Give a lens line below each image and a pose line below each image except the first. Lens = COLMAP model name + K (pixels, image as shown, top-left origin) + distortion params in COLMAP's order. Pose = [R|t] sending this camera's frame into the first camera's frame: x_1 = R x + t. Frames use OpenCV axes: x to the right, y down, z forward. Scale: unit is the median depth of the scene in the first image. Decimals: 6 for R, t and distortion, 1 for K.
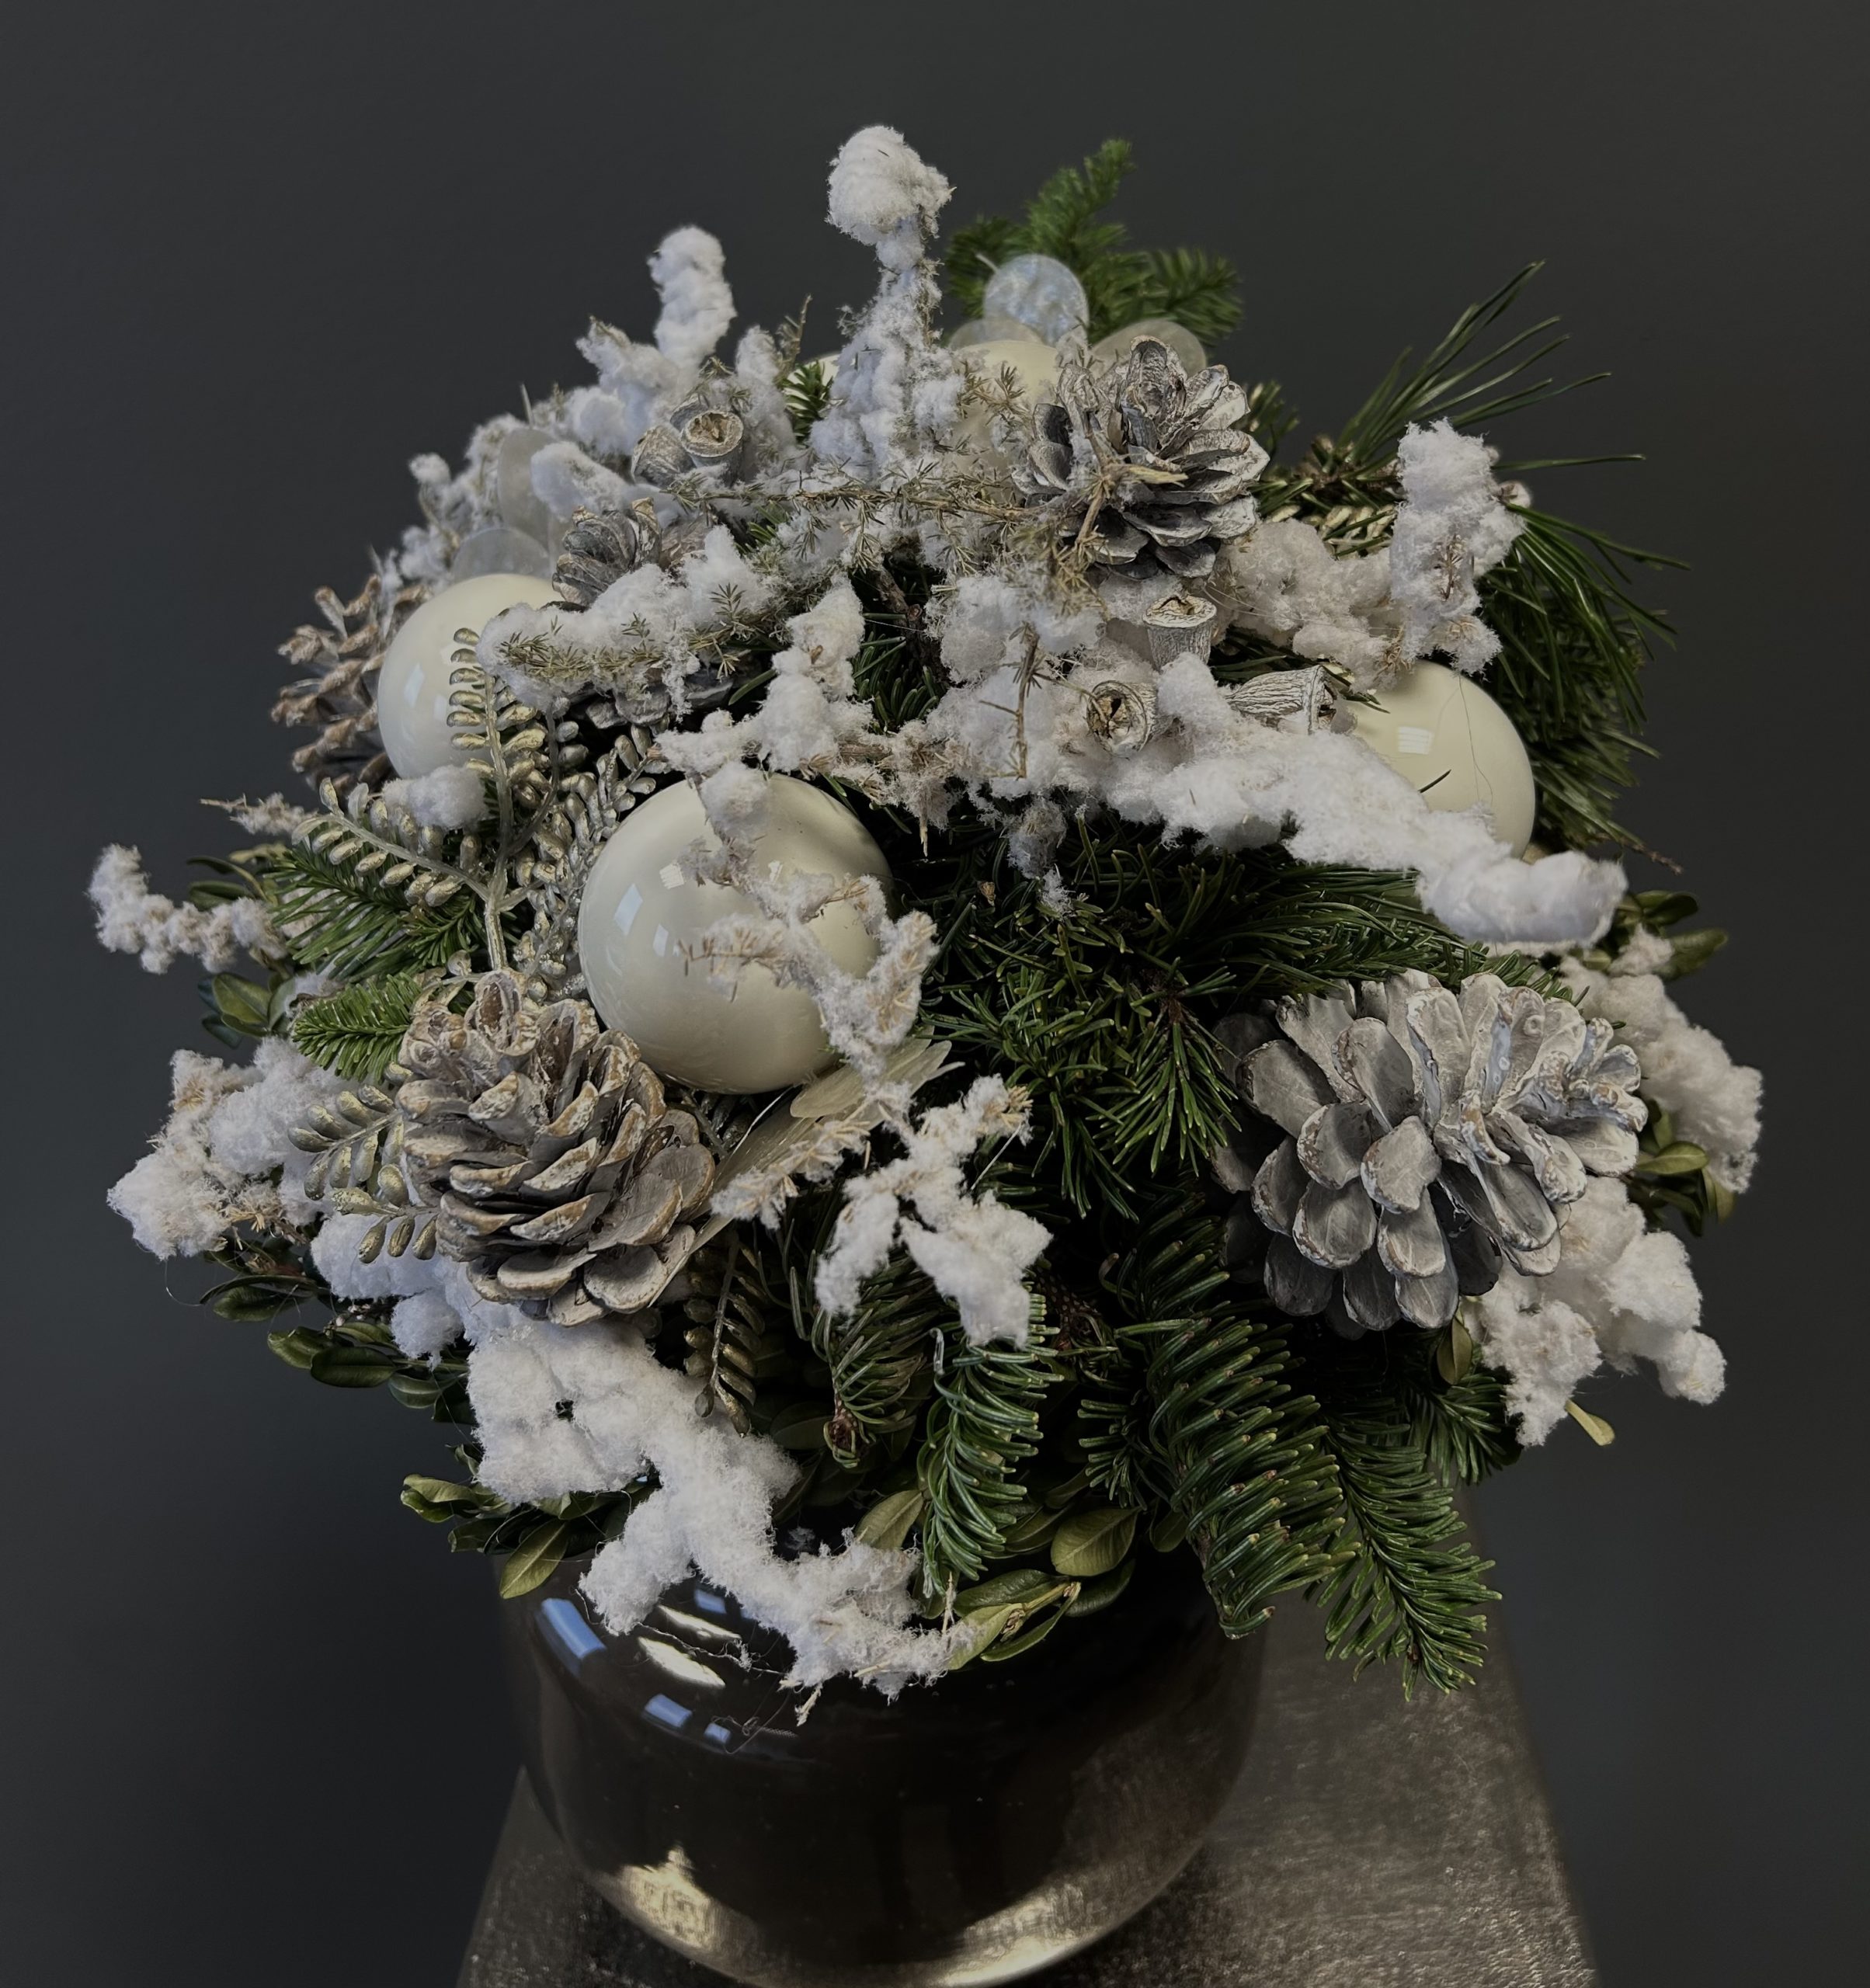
lens RADIAL K [[1830.6, 0, 941.5], [0, 1830.6, 775.4], [0, 0, 1]] dist [0.059196, -0.092697]
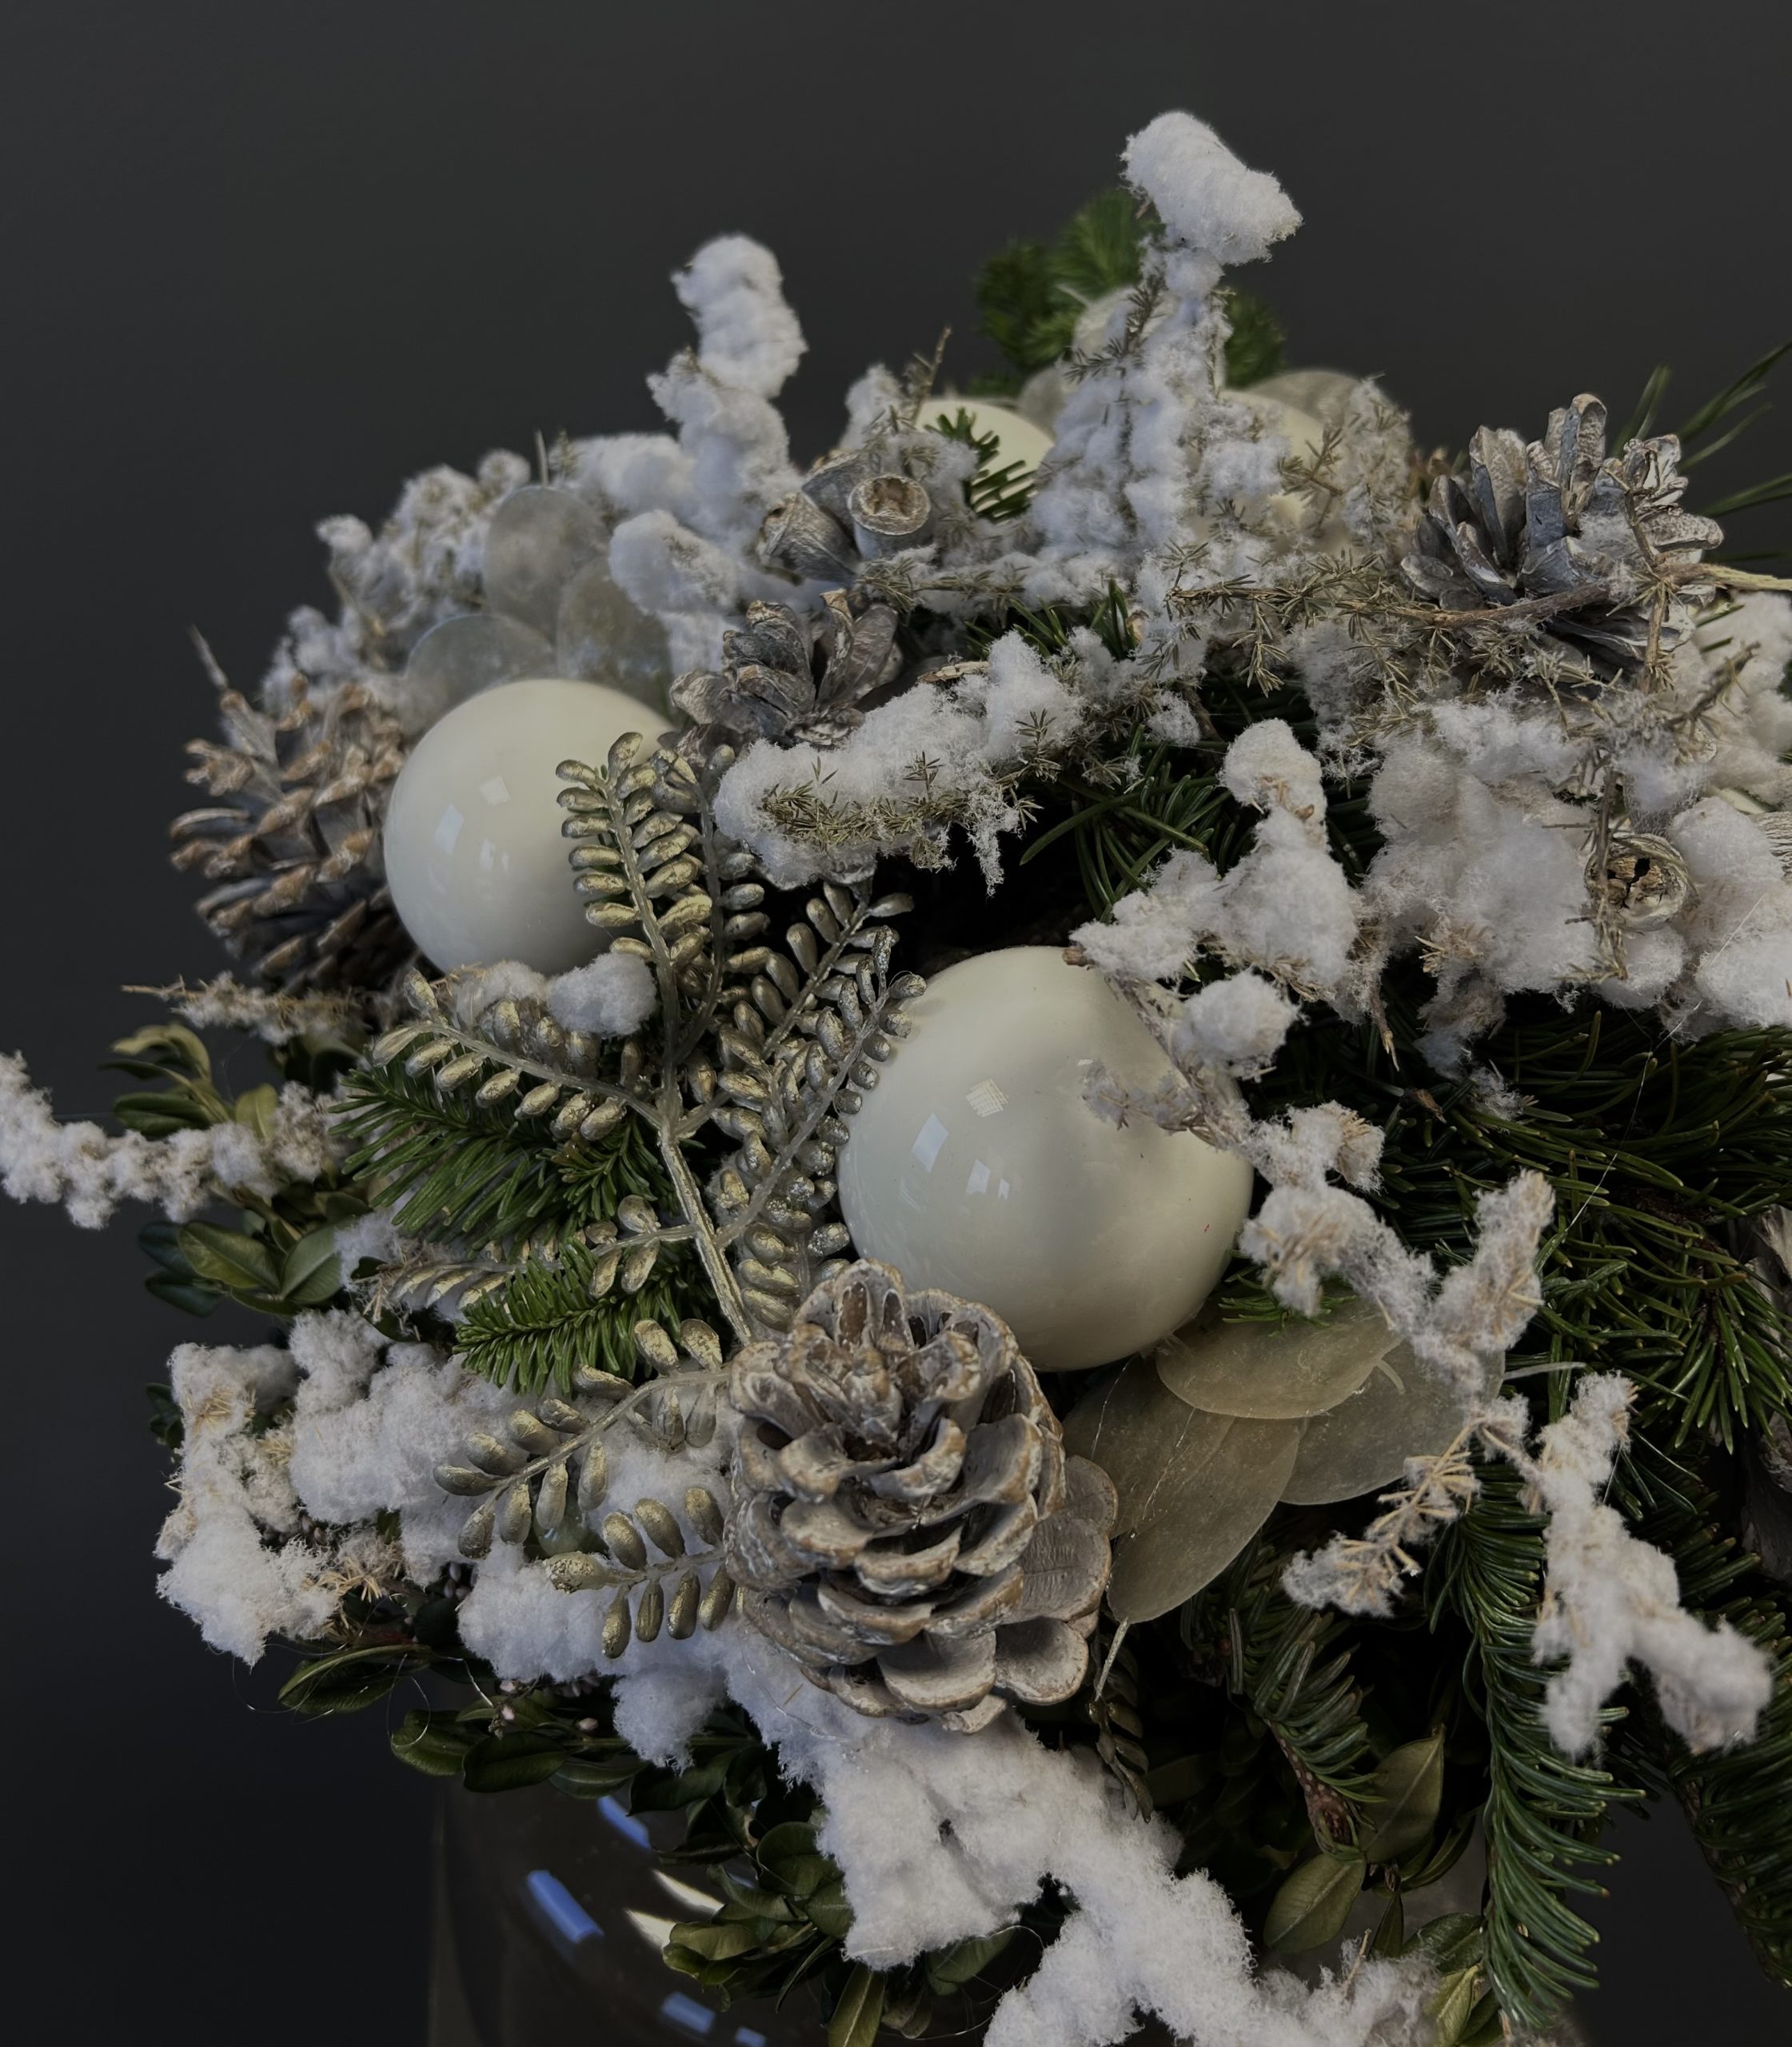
lens RADIAL K [[1788.5, 0, 894.7], [0, 1788.5, 872.5], [0, 0, 1]] dist [0.068473, -0.149560]
pose [[0.970906, -0.040784, 0.235961, -0.322730], [0.032087, 0.998661, 0.040582, -0.062931], [-0.237300, -0.031830, 0.970915, 0.263749]]
